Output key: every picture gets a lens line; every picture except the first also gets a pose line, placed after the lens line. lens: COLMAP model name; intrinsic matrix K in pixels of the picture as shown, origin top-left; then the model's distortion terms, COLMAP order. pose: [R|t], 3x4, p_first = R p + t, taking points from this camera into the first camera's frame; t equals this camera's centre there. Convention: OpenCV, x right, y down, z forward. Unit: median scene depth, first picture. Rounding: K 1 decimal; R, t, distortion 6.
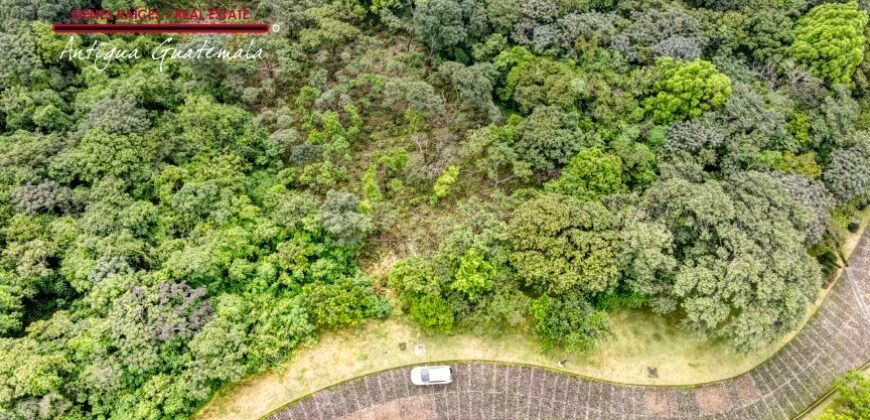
lens RADIAL K [[635.1, 0, 395.1], [0, 635.1, 230.8], [0, 0, 1]] dist [-0.004537, 0.007339]
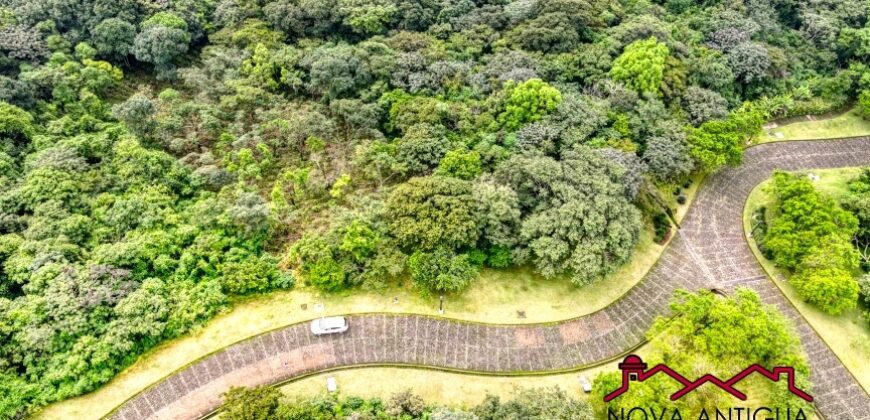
lens RADIAL K [[635.1, 0, 395.1], [0, 635.1, 230.8], [0, 0, 1]] dist [-0.004537, 0.007339]
pose [[0.994679, -0.083280, 0.060650, 0.112930], [0.094911, 0.969720, -0.225022, 0.307944], [-0.040074, 0.229581, 0.972464, -0.163158]]
